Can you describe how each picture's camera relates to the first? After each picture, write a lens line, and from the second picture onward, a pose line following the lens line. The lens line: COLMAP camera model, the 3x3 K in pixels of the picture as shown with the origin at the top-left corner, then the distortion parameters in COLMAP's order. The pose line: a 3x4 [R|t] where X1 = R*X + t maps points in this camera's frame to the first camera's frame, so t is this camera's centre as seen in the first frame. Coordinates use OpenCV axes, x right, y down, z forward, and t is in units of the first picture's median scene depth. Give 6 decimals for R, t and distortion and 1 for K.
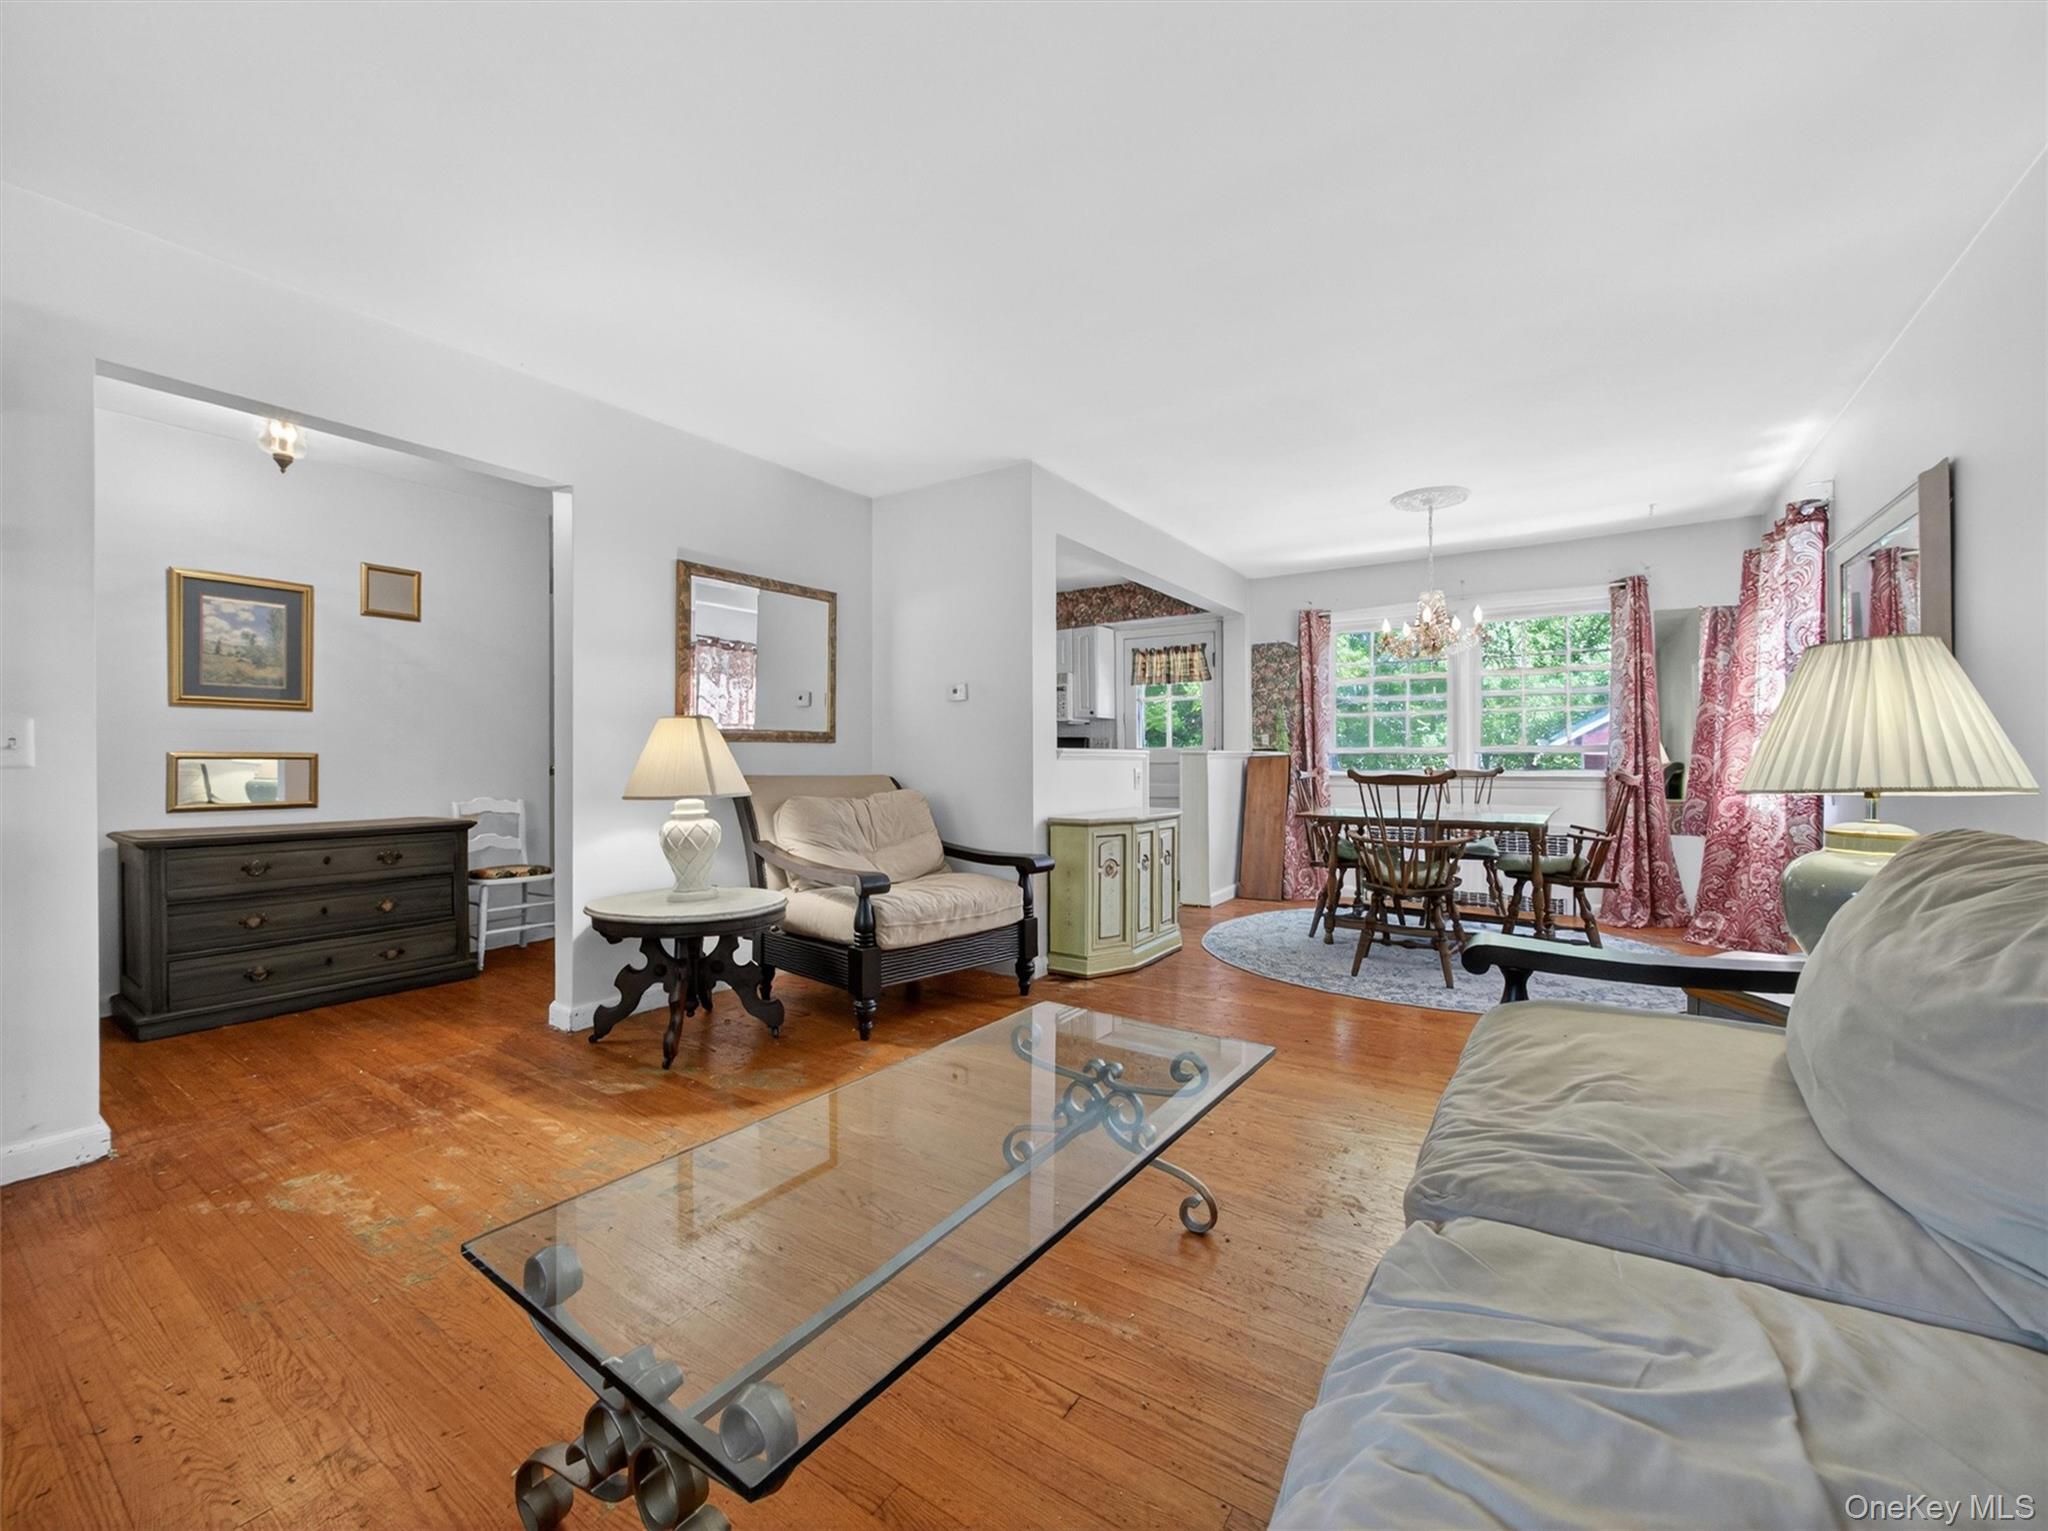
lens RADIAL K [[824.7, 0, 1014.6], [0, 824.7, 765.3], [0, 0, 1]] dist [-0.004439, 0.000345]
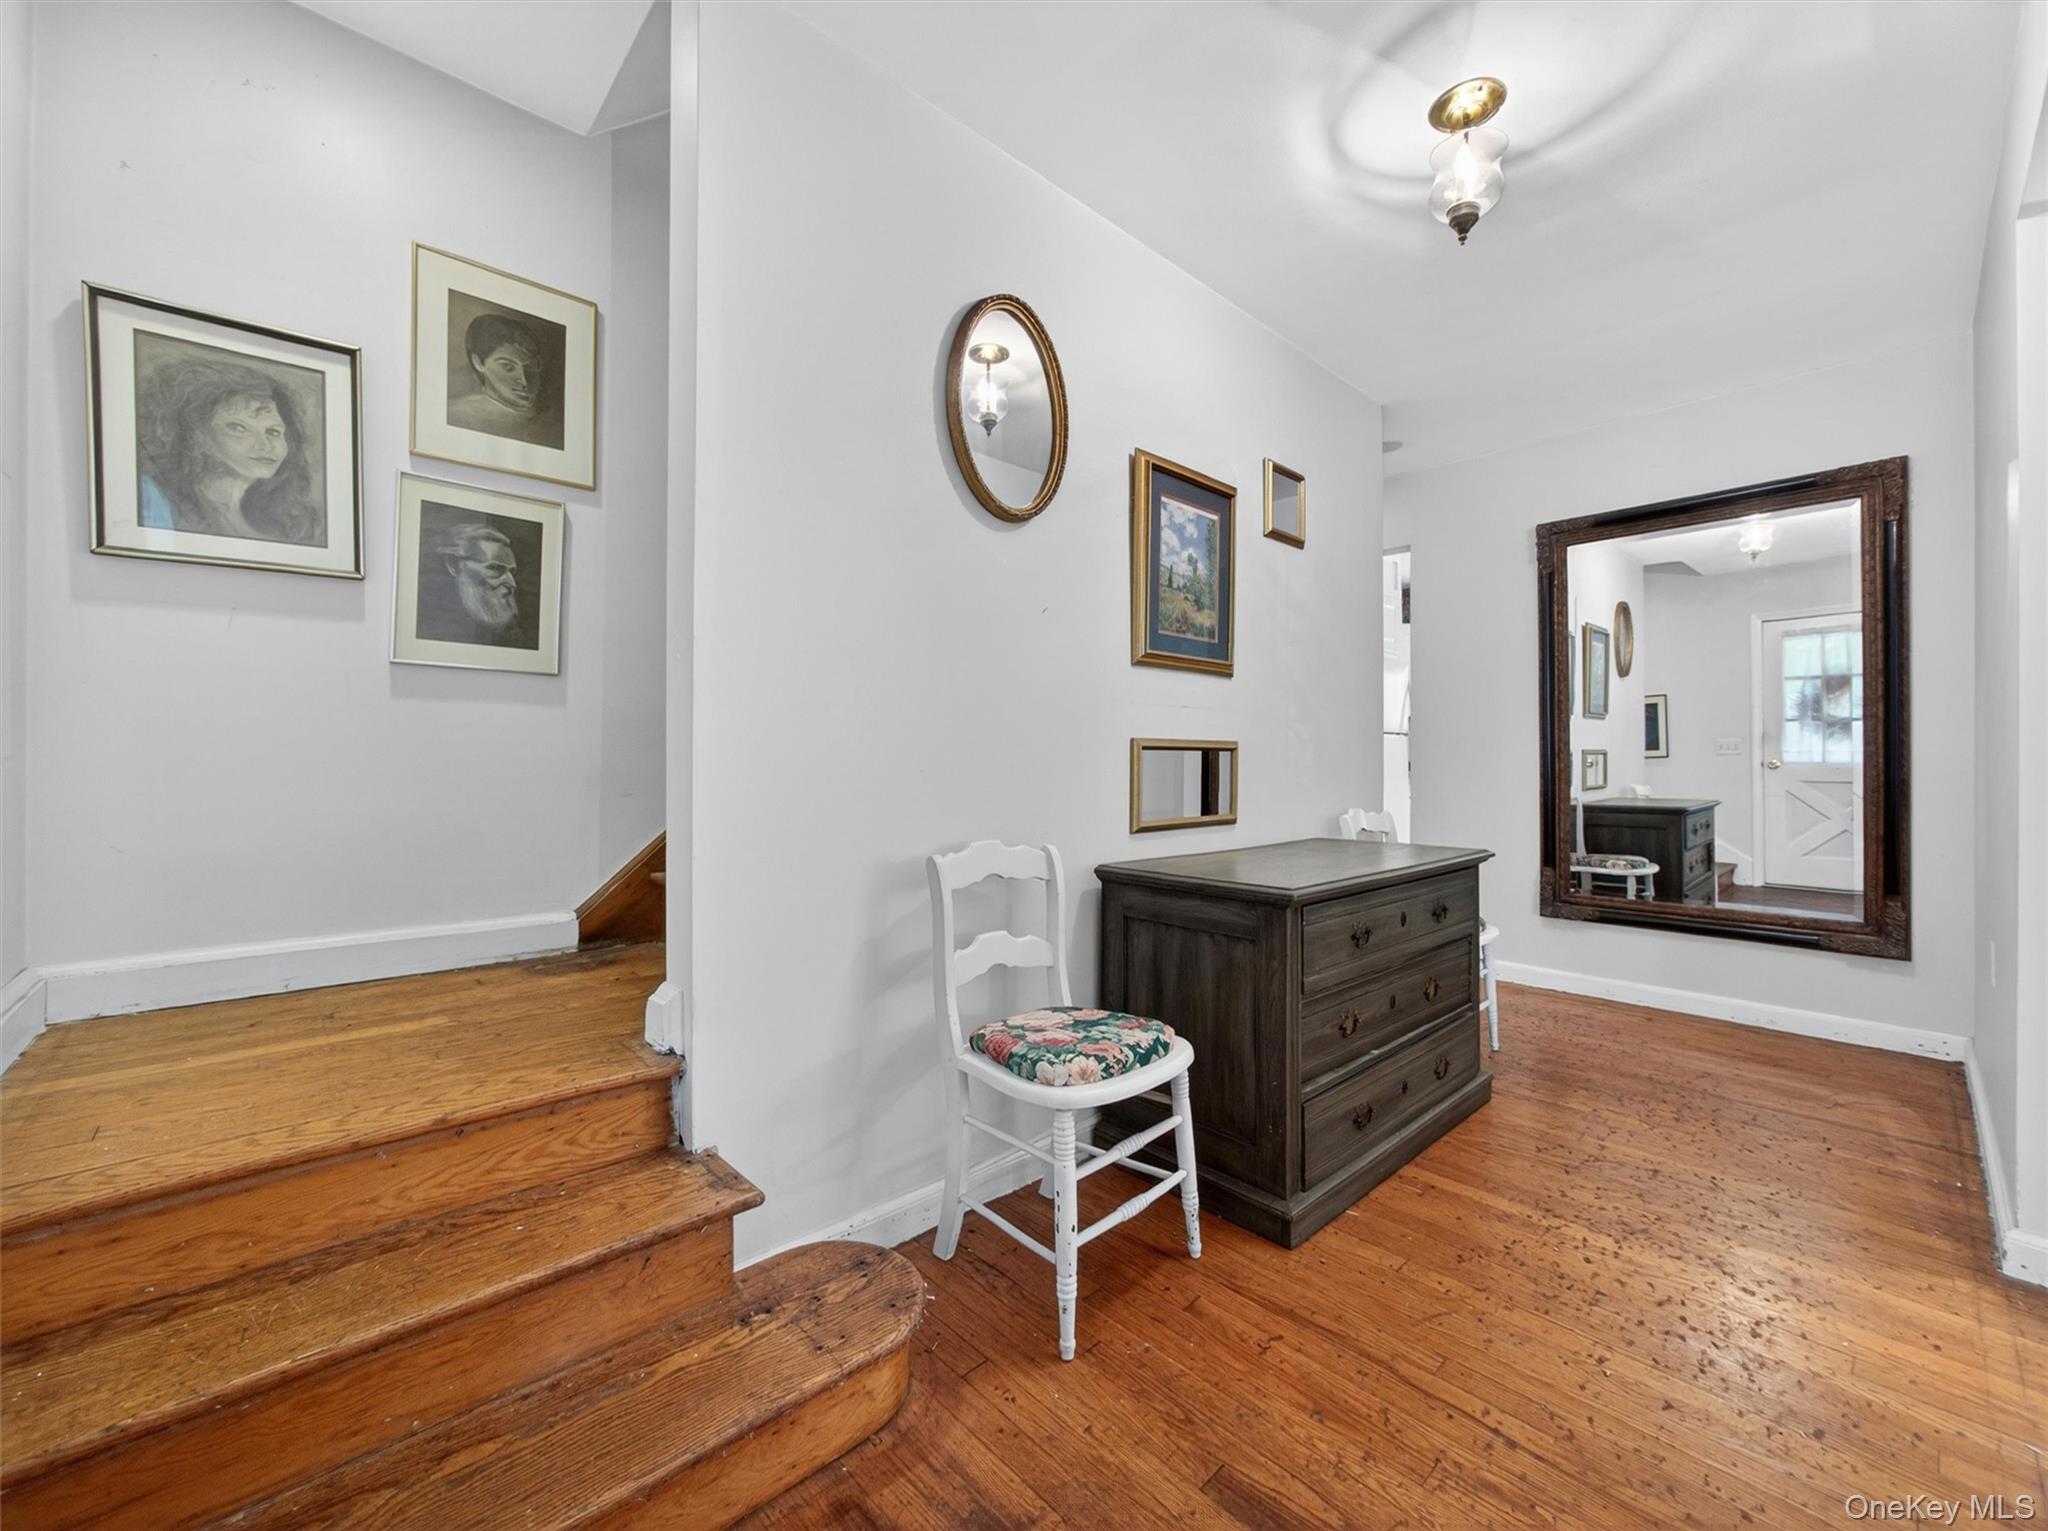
lens RADIAL K [[824.7, 0, 1024.6], [0, 824.7, 758.6], [0, 0, 1]] dist [-0.004439, 0.000345]
pose [[0.978537, 0.000914, -0.206068, -0.948855], [-0.002300, 0.999976, -0.006485, 0.004008], [0.206057, 0.006820, 0.978516, 0.342883]]
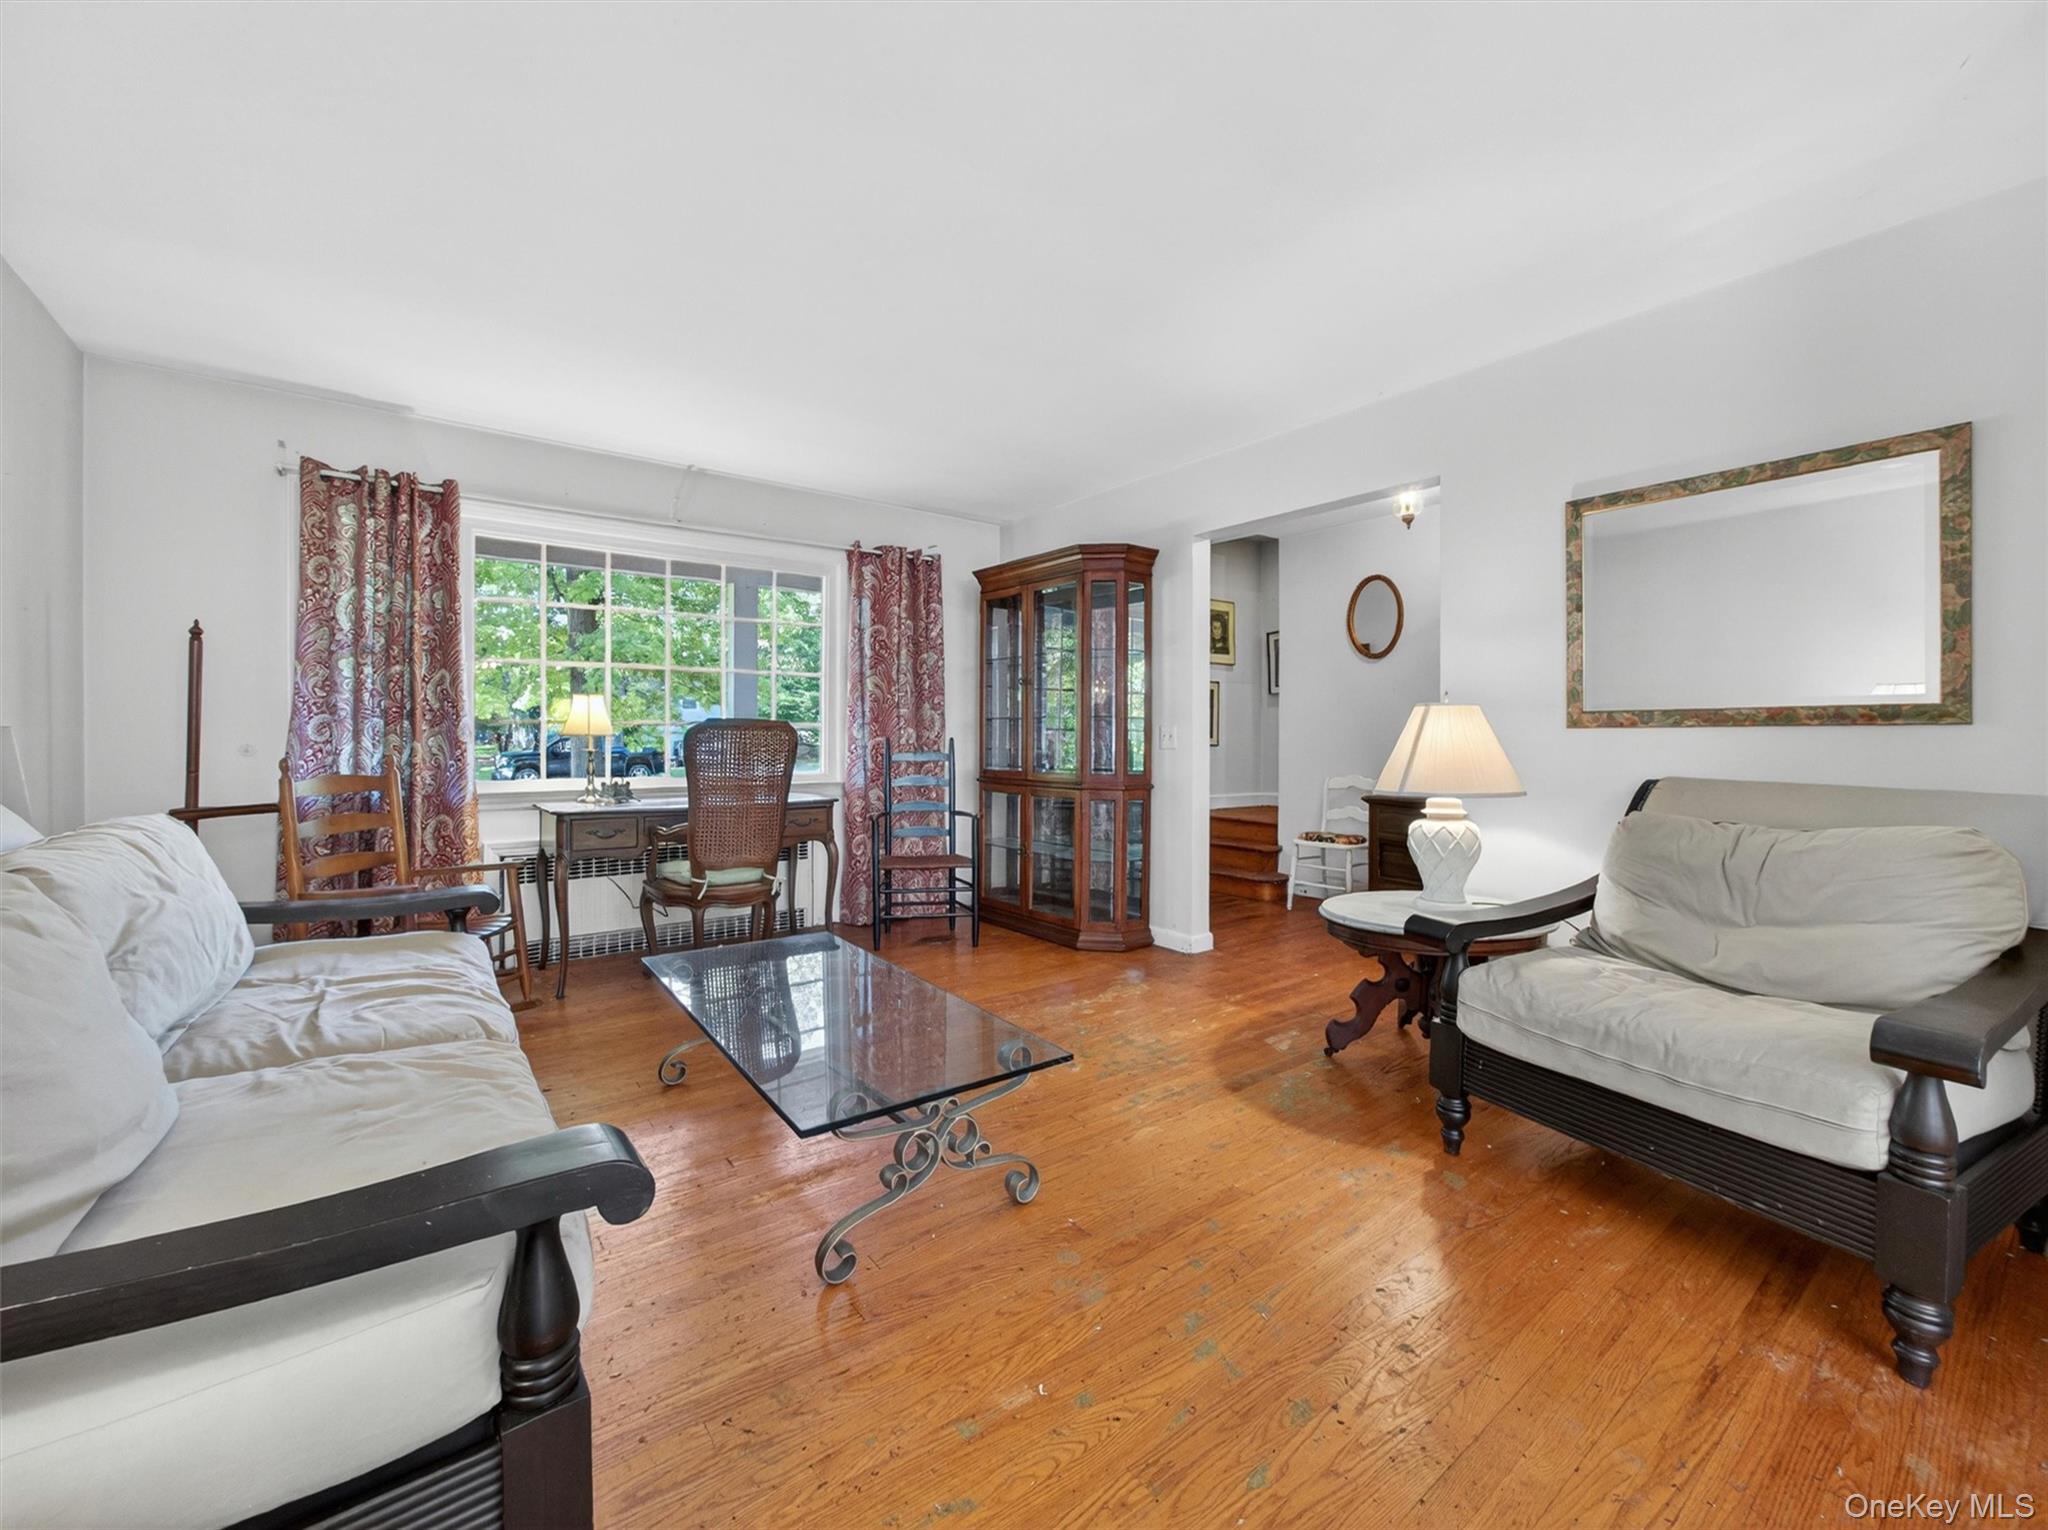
lens RADIAL K [[824.7, 0, 1022.2], [0, 824.7, 742.8], [0, 0, 1]] dist [-0.004439, 0.000345]
pose [[-0.294876, 0.006968, -0.955510, 0.498239], [-0.013749, 0.999839, 0.011534, -0.016932], [0.955437, 0.016539, -0.294733, 0.712675]]
